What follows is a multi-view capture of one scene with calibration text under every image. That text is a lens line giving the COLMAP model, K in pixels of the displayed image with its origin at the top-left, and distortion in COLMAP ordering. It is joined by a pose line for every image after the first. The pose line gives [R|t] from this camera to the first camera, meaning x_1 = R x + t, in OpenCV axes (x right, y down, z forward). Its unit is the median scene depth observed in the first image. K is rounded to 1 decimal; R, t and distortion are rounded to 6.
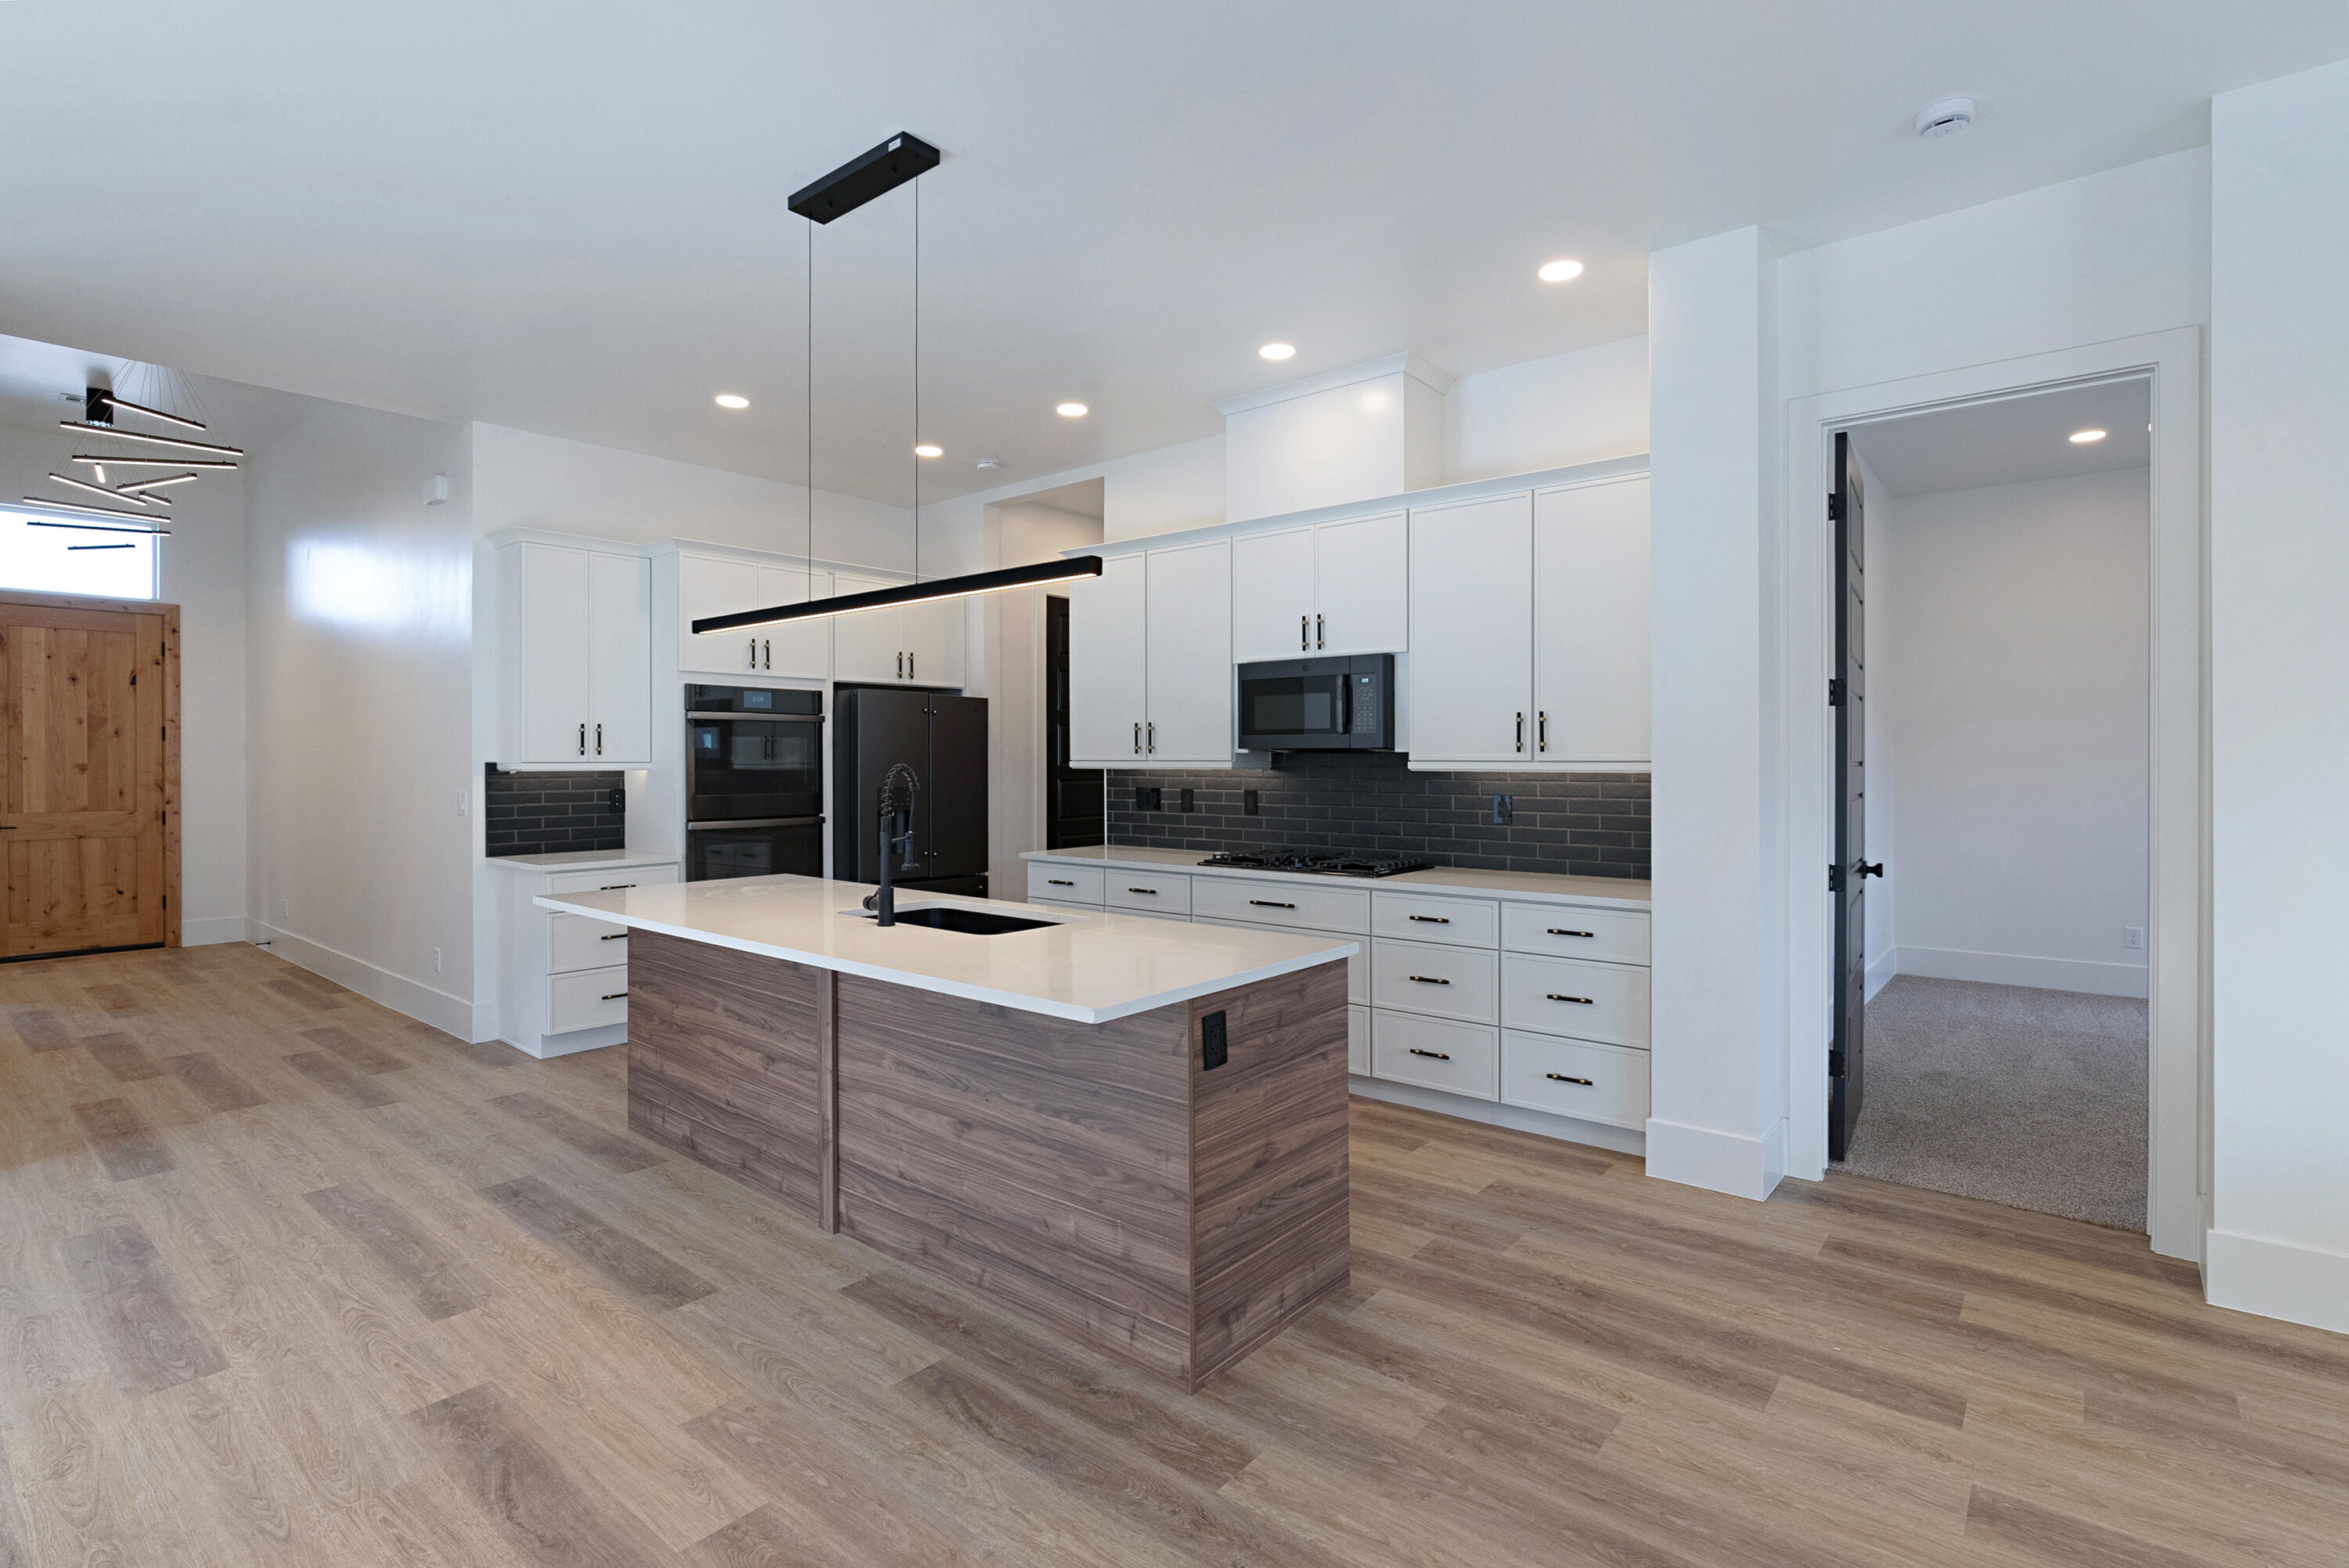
lens RADIAL K [[1111.9, 0, 1228.6], [0, 1111.9, 765.8], [0, 0, 1]] dist [-0.000667, 0.000504]
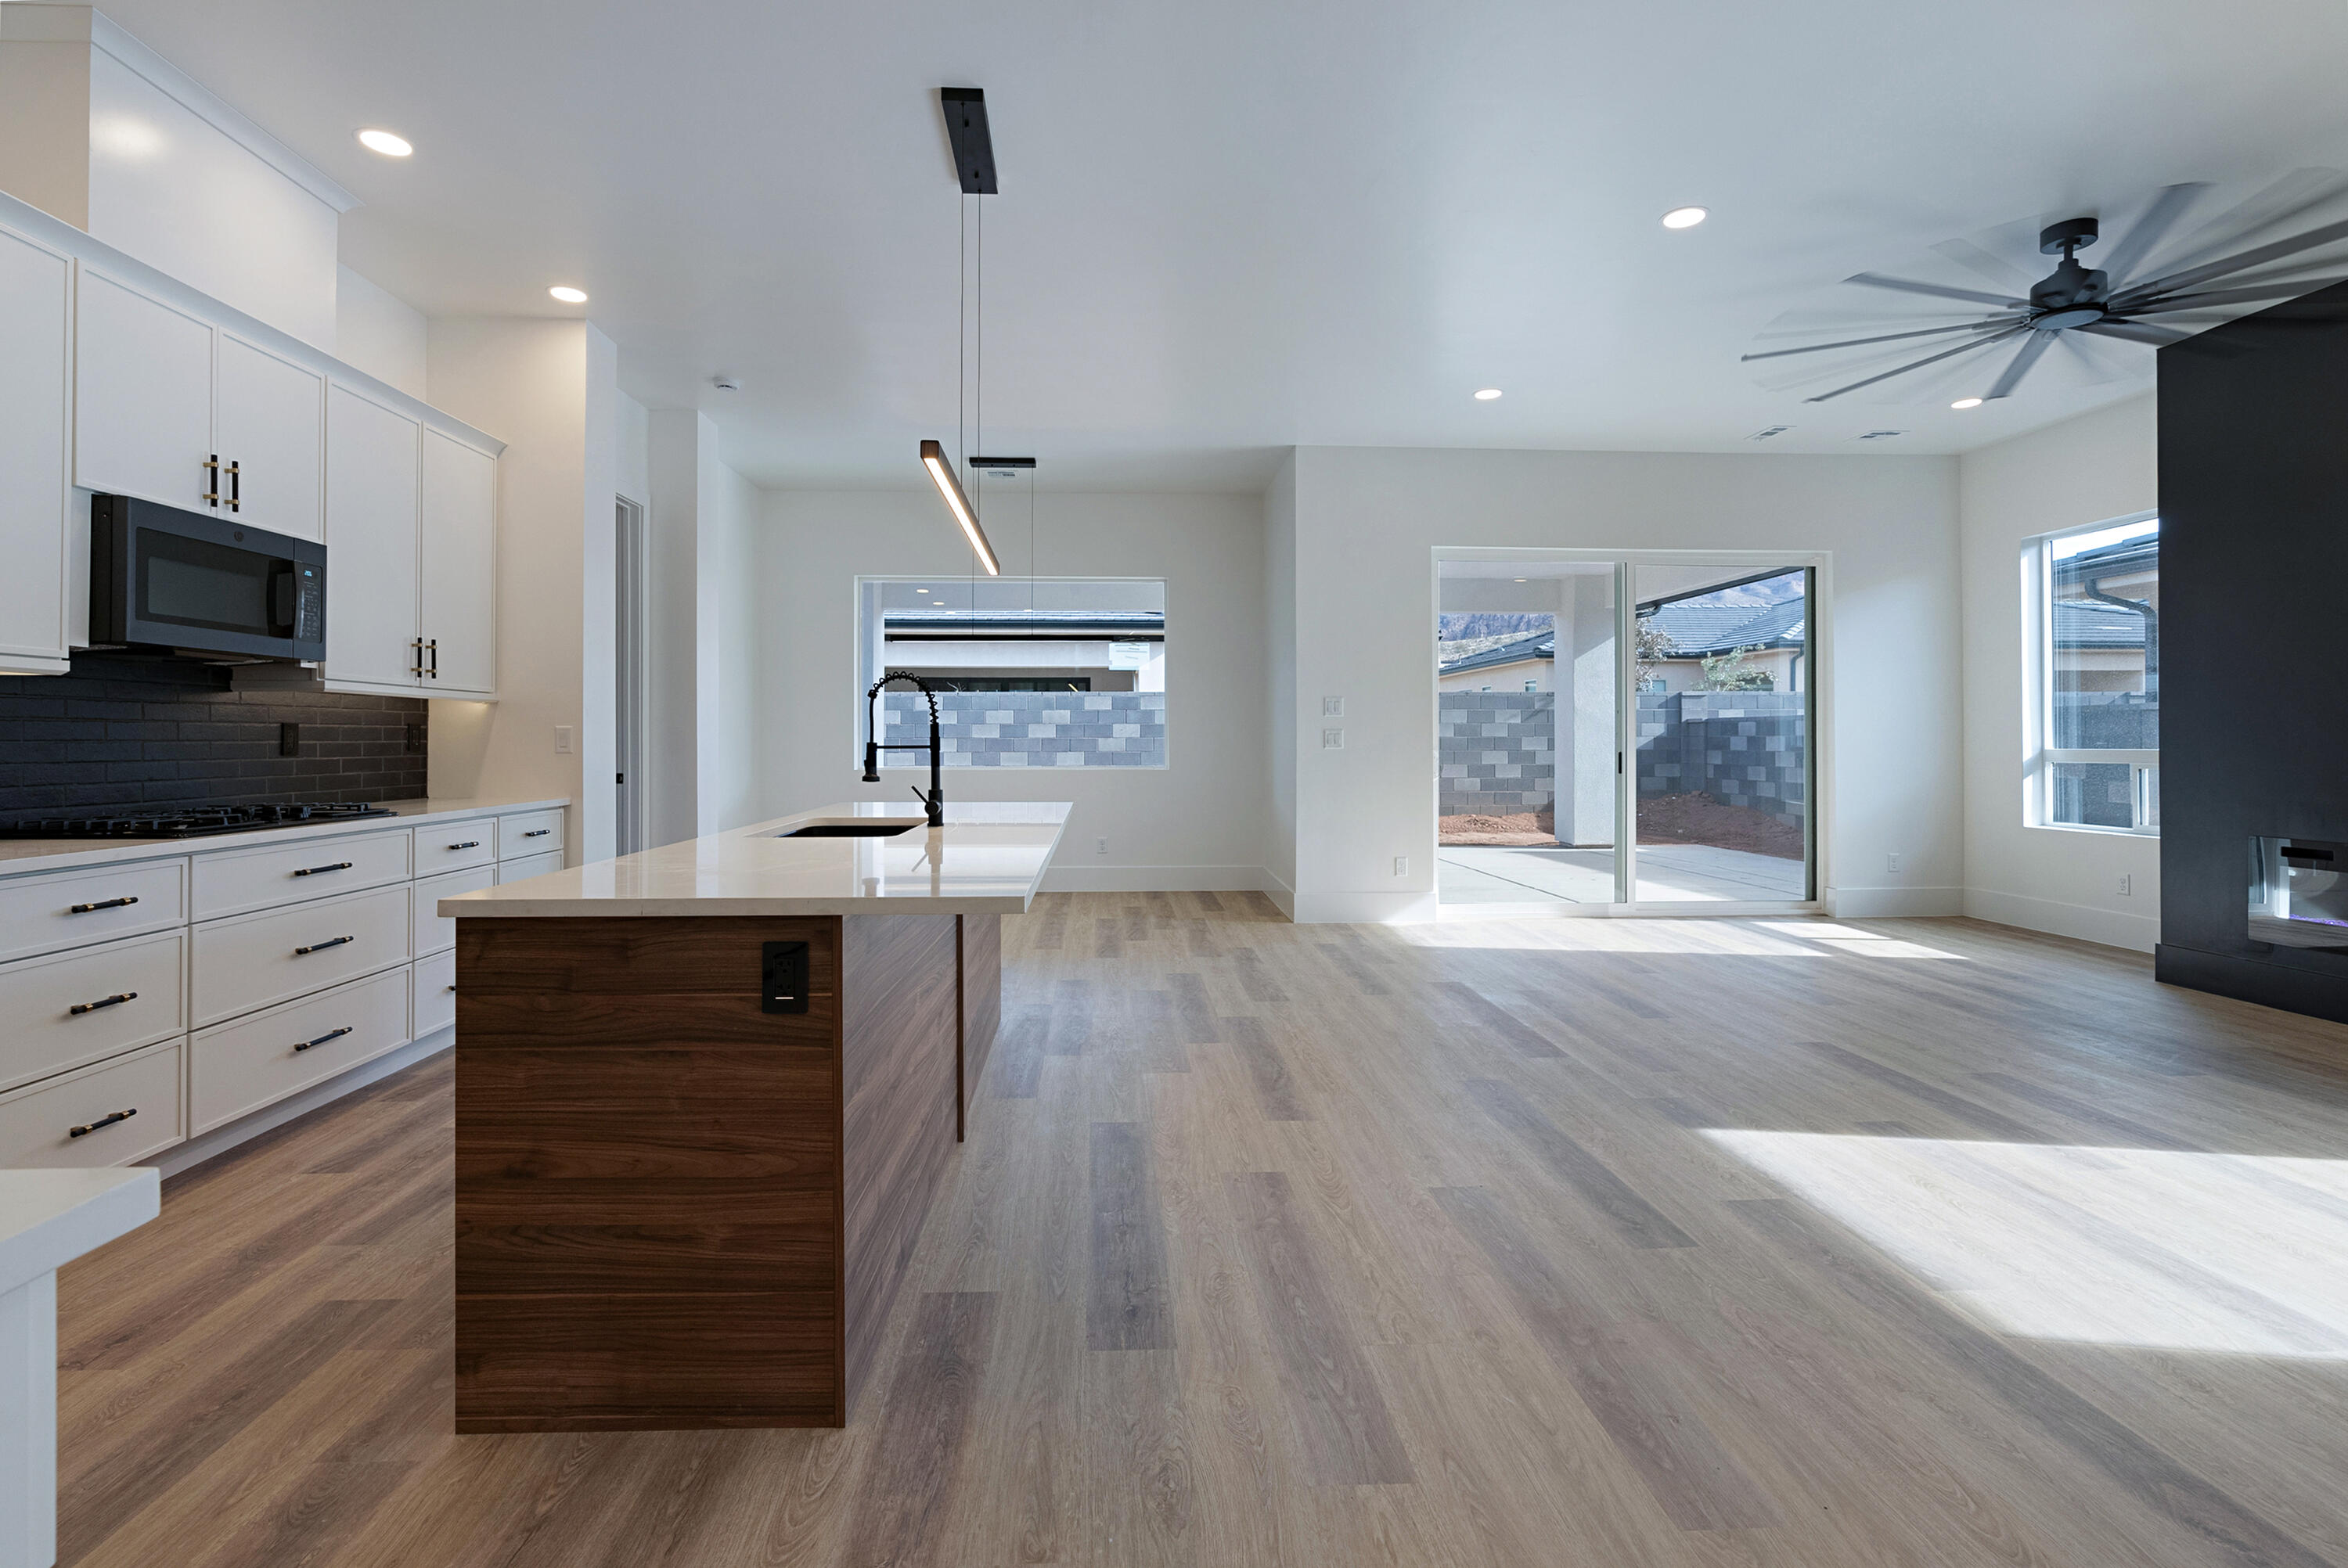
lens RADIAL K [[1095.7, 0, 1164.1], [0, 1095.7, 736.6], [0, 0, 1]] dist [-0.003827, 0.000354]
pose [[-0.666618, 0.004848, 0.745384, -1.061350], [0.008172, 0.999966, 0.000805, 0.052954], [-0.745355, 0.006628, -0.666635, 1.327739]]
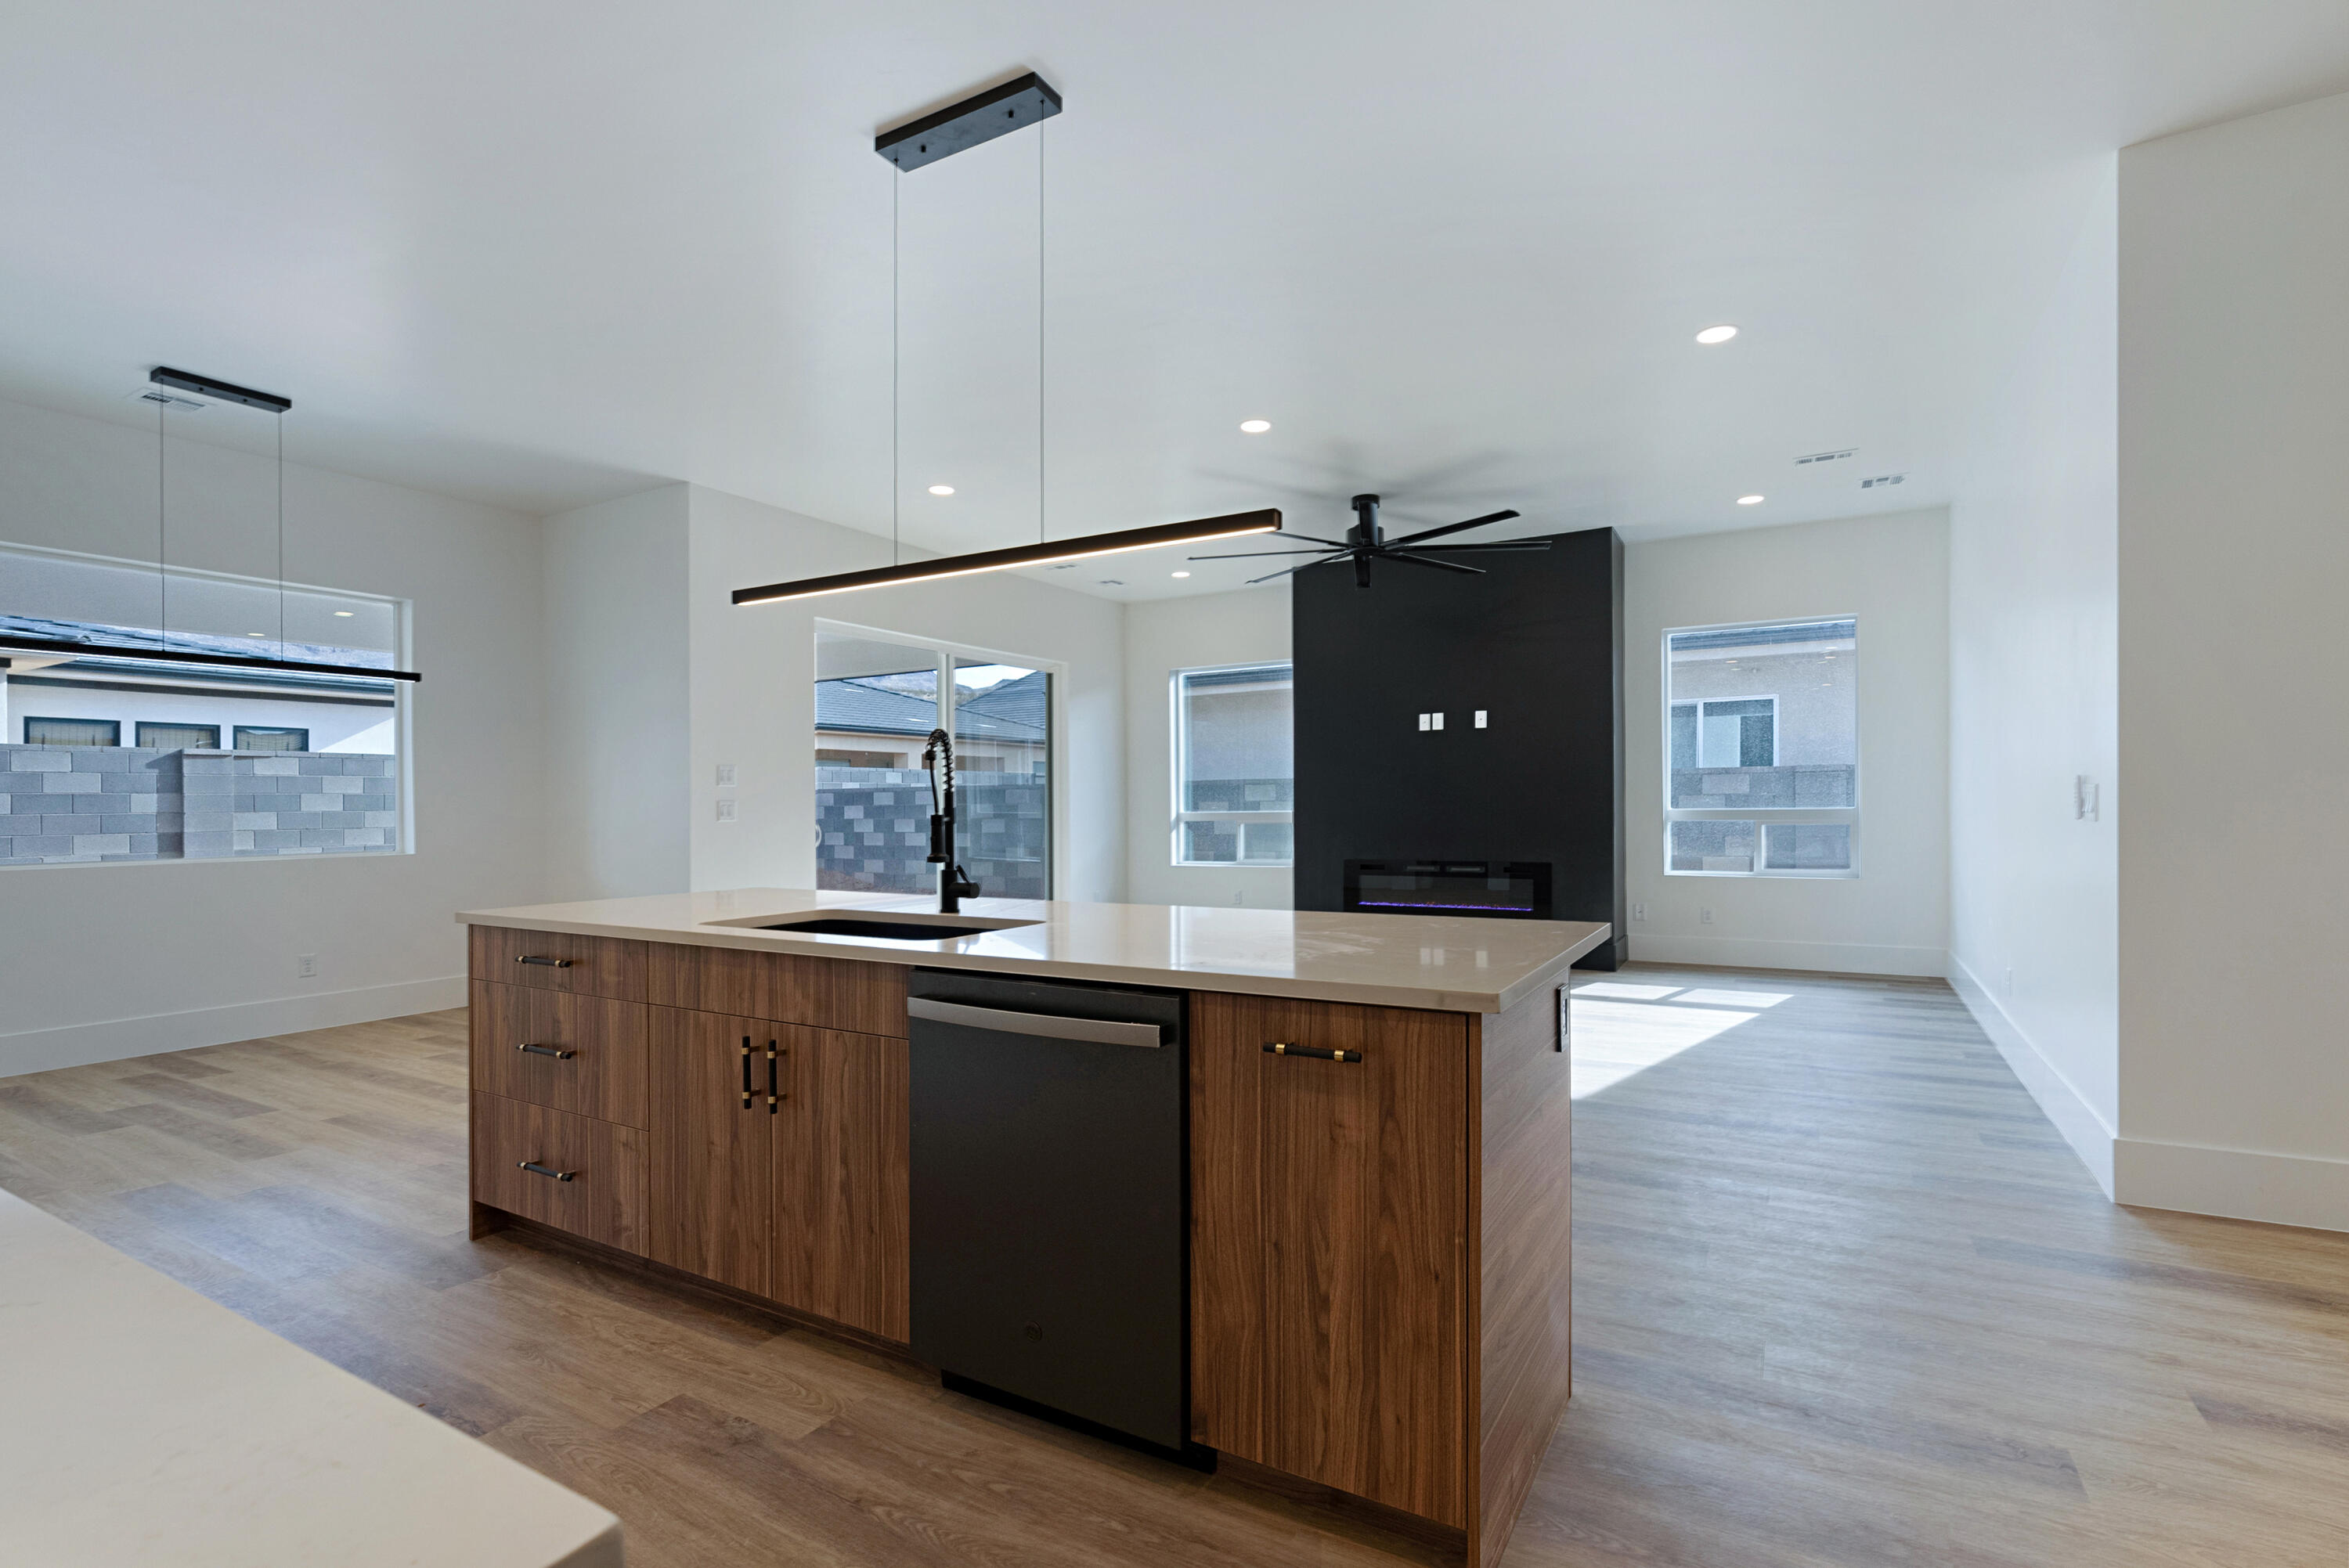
lens RADIAL K [[1072.5, 0, 1184.1], [0, 1072.5, 795.6], [0, 0, 1]] dist [0.003255, 0.000436]
pose [[-0.989024, 0.011556, -0.147299, -0.335363], [0.011632, 0.999932, 0.000346, 0.045266], [0.147293, -0.001371, -0.989092, 1.632169]]
